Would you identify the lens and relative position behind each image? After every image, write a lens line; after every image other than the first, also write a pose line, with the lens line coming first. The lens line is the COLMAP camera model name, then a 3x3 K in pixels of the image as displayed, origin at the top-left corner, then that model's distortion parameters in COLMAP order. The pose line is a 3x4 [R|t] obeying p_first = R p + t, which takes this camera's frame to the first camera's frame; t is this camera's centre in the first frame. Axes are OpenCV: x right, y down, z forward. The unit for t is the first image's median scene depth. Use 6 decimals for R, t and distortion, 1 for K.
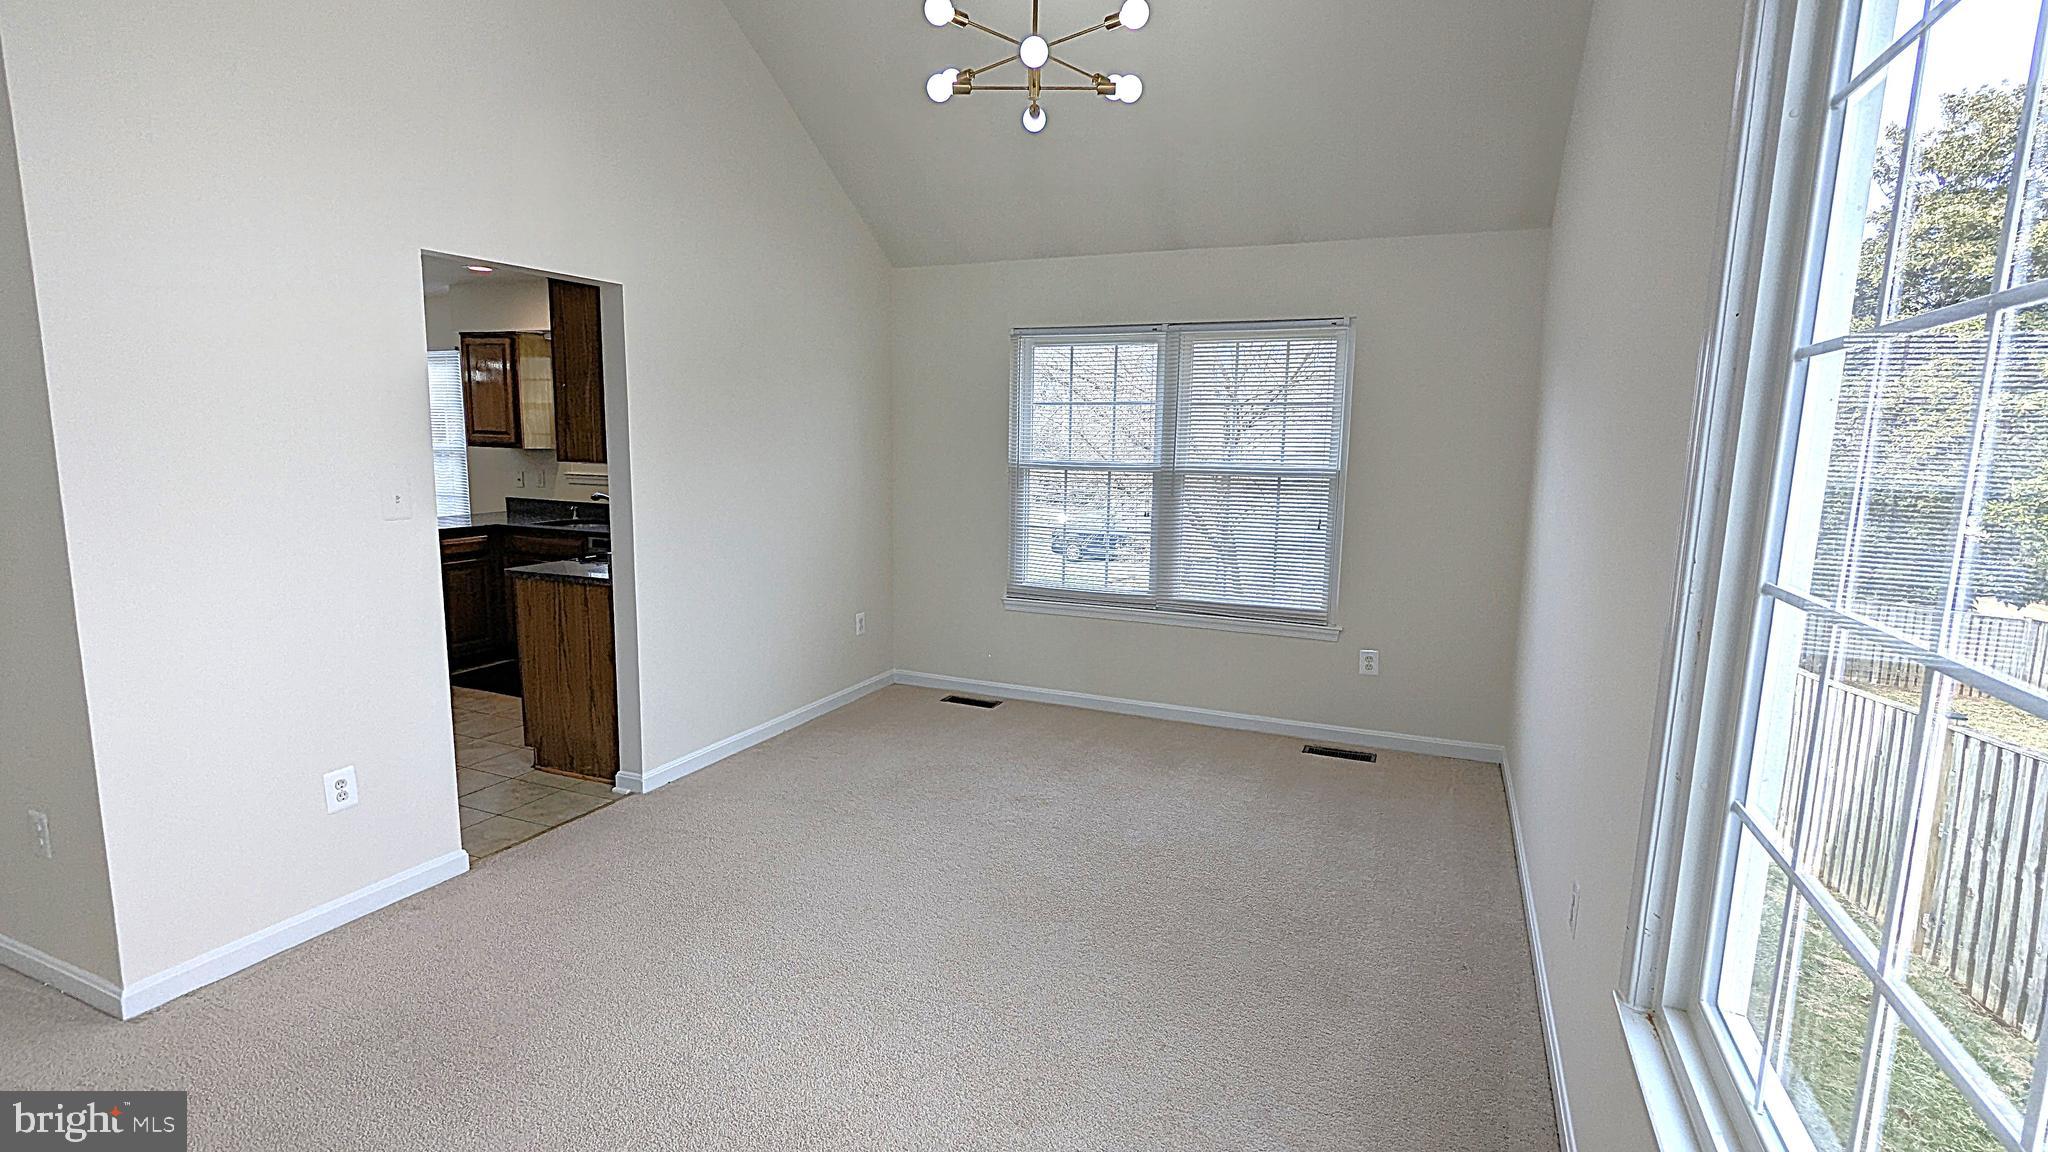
lens RADIAL K [[975.3, 0, 1019.9], [0, 975.3, 630.1], [0, 0, 1]] dist [0.000031, -0.000113]
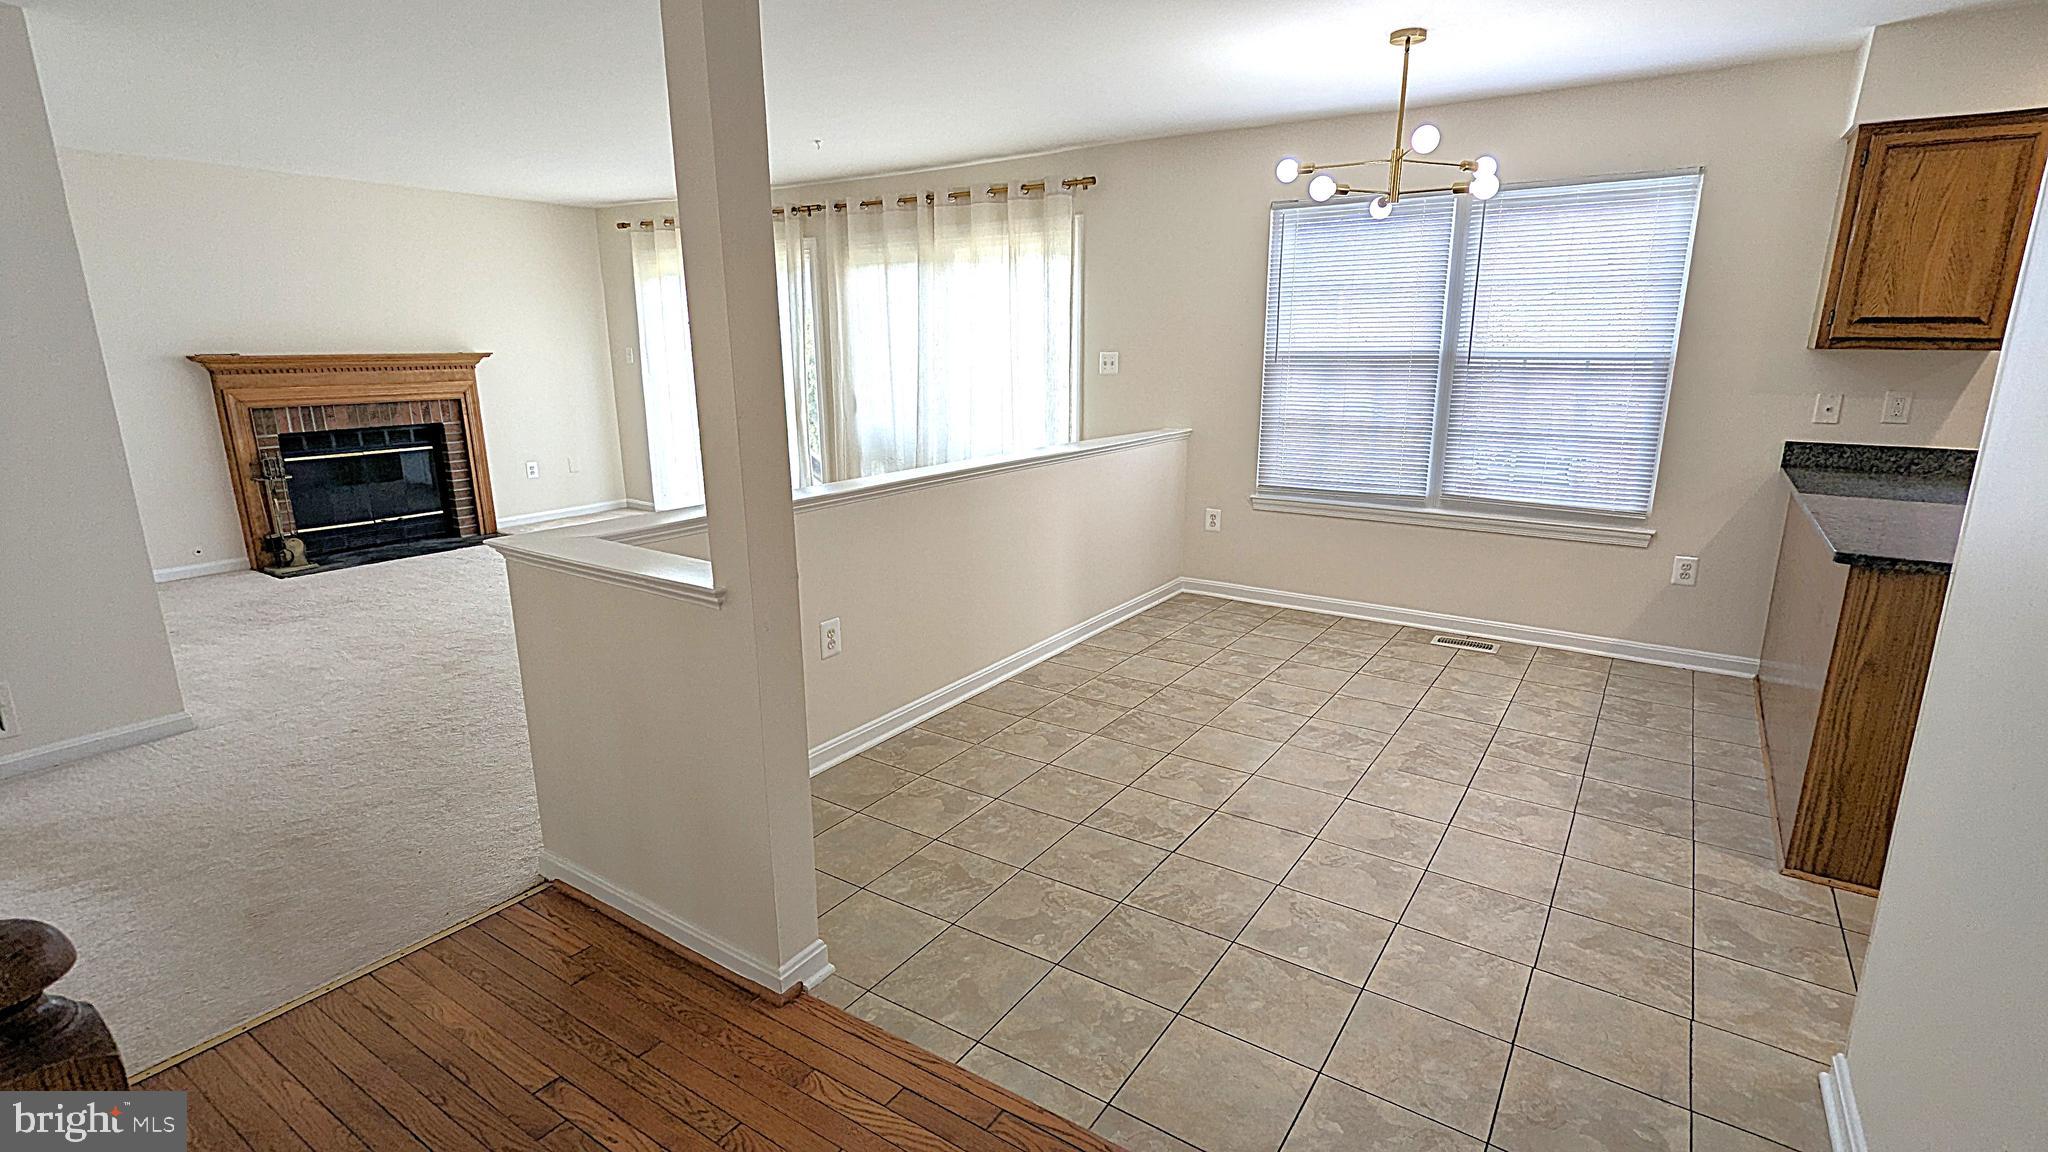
lens RADIAL K [[960.4, 0, 1029.3], [0, 960.4, 582.2], [0, 0, 1]] dist [-0.000097, 0.000703]
pose [[0.984348, 0.012039, -0.175825, -0.781905], [-0.001558, 0.998219, 0.059627, -0.080538], [0.176229, -0.058420, 0.982614, 0.353220]]
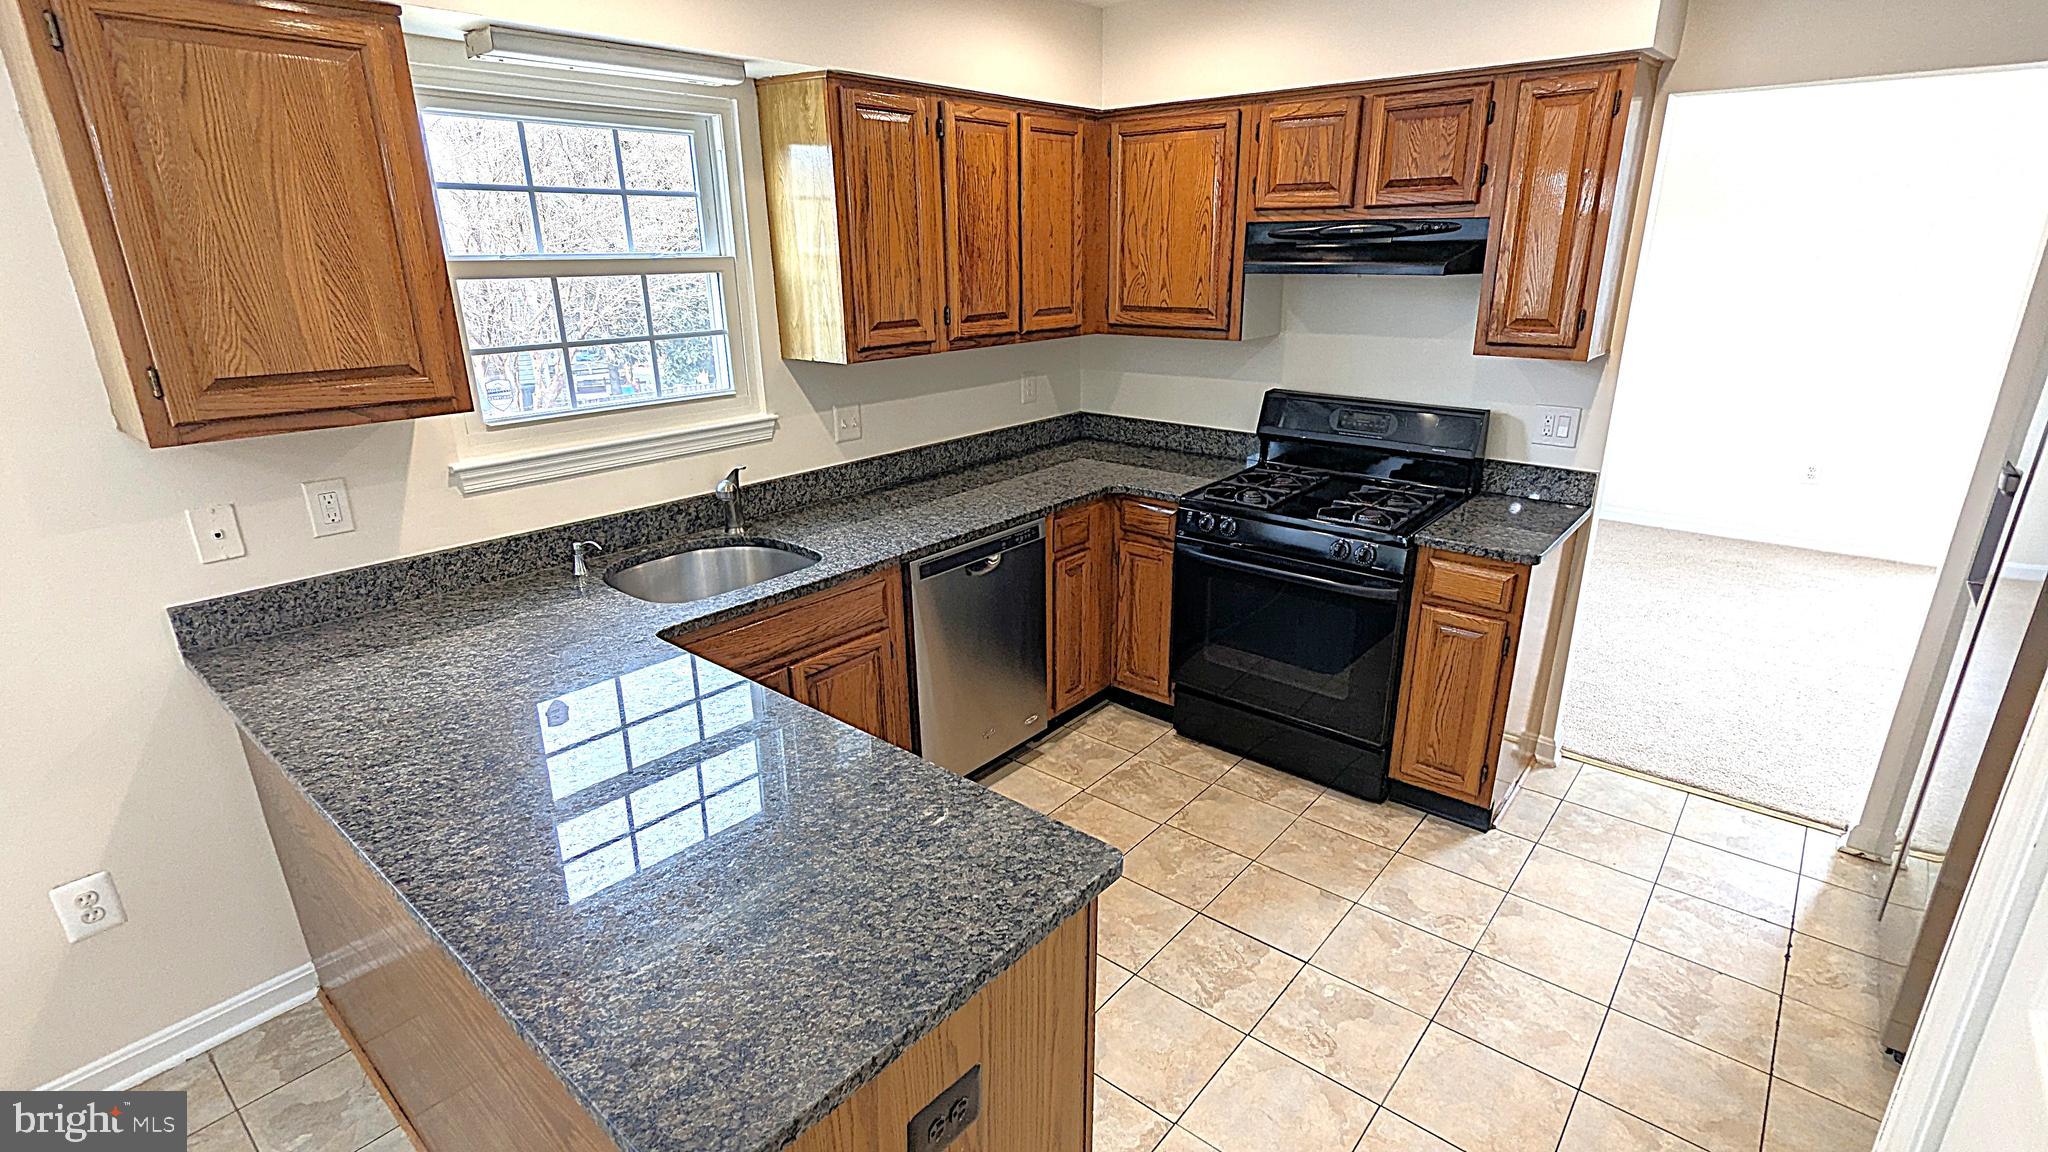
lens RADIAL K [[970.7, 0, 1029.4], [0, 970.7, 581.1], [0, 0, 1]] dist [-0.000453, -0.000299]
pose [[0.279047, -0.344808, 0.896237, -0.645938], [0.193987, 0.934309, 0.299057, -0.163882], [-0.940480, 0.090407, 0.327605, 0.621006]]
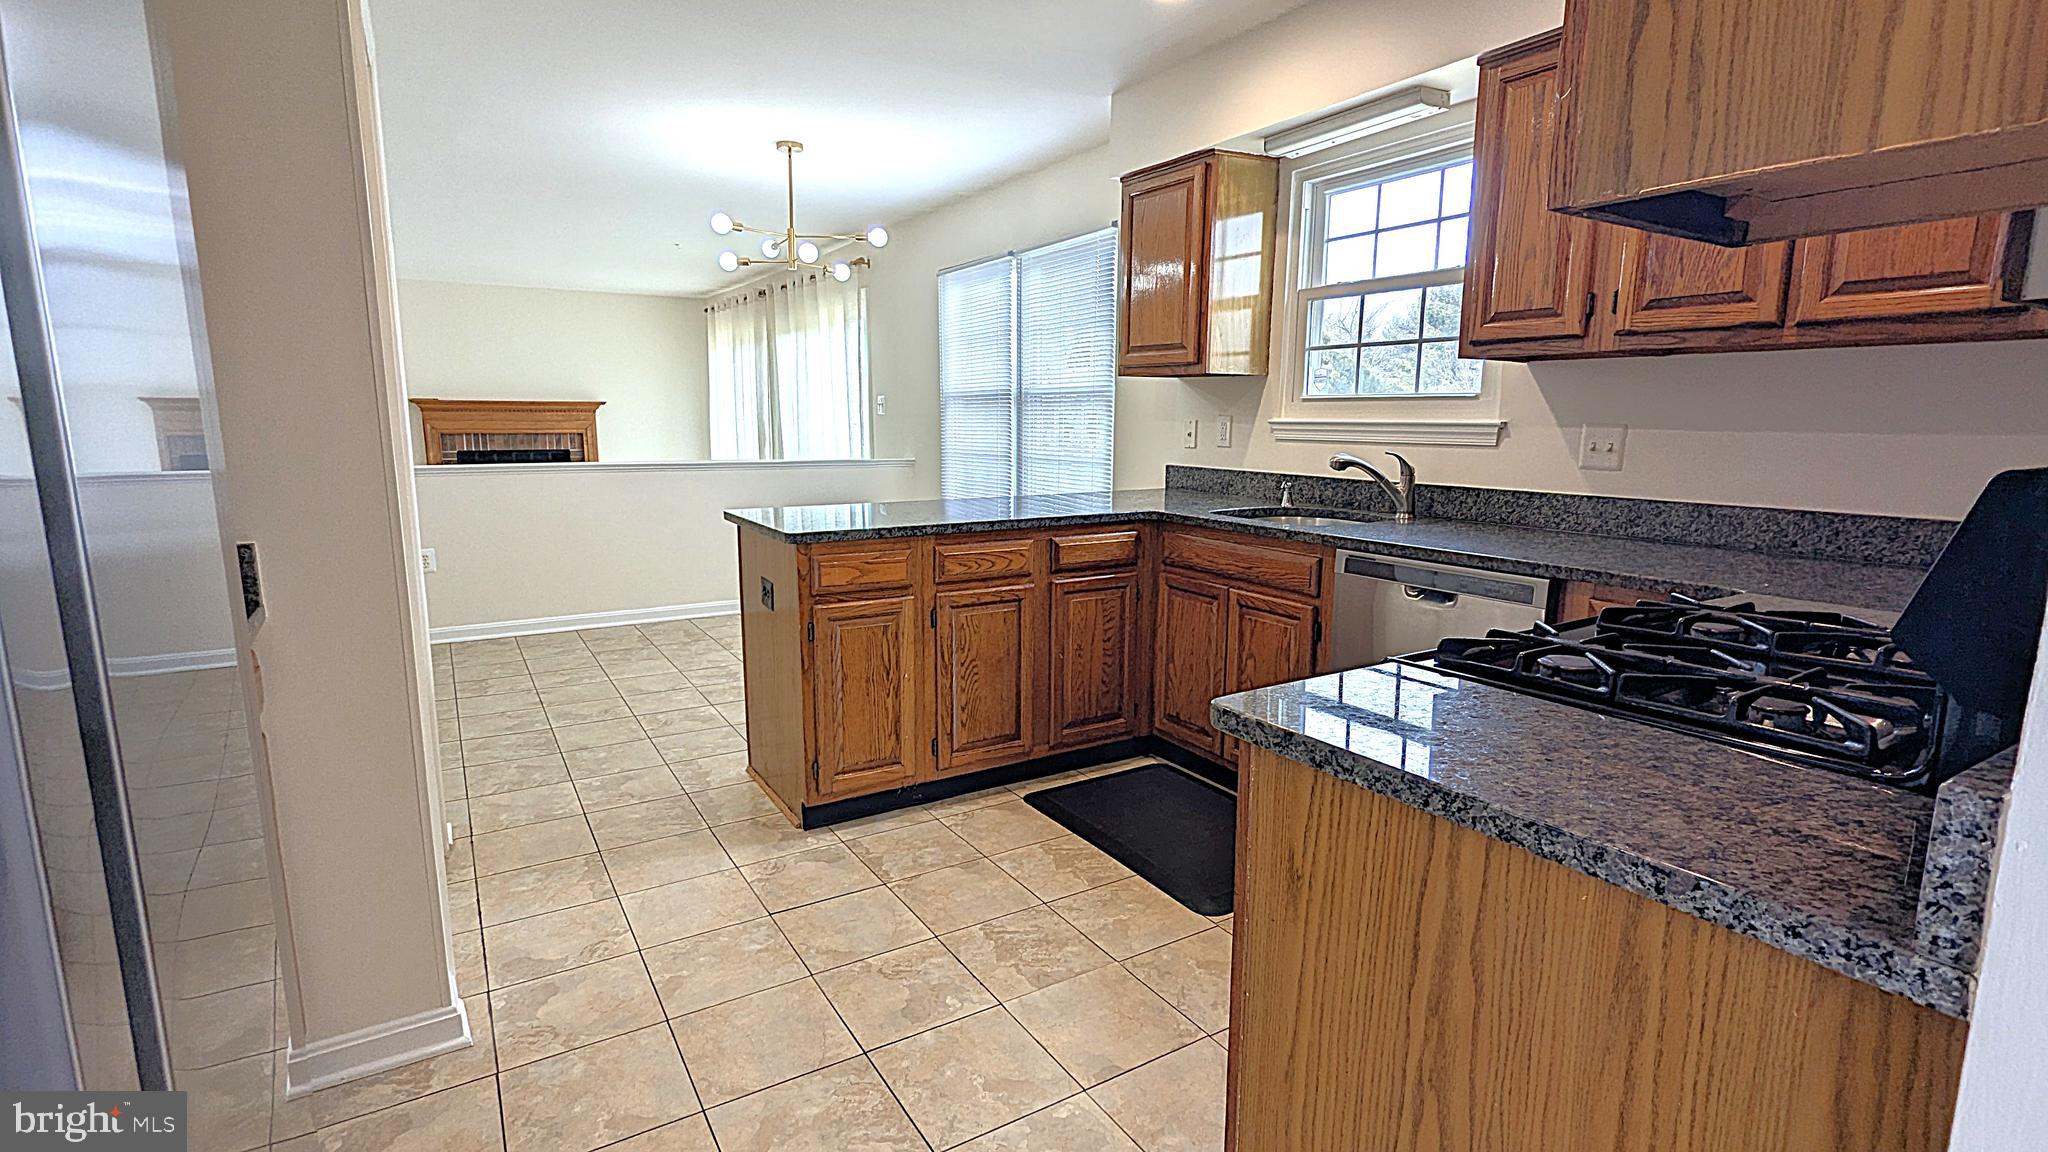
lens RADIAL K [[972.6, 0, 1026.0], [0, 972.6, 582.7], [0, 0, 1]] dist [-0.001083, 0.000118]
pose [[0.820988, 0.072528, -0.566320, -0.237485], [-0.086849, 0.996220, 0.001680, -0.053221], [0.564301, 0.047805, 0.824184, 0.432268]]
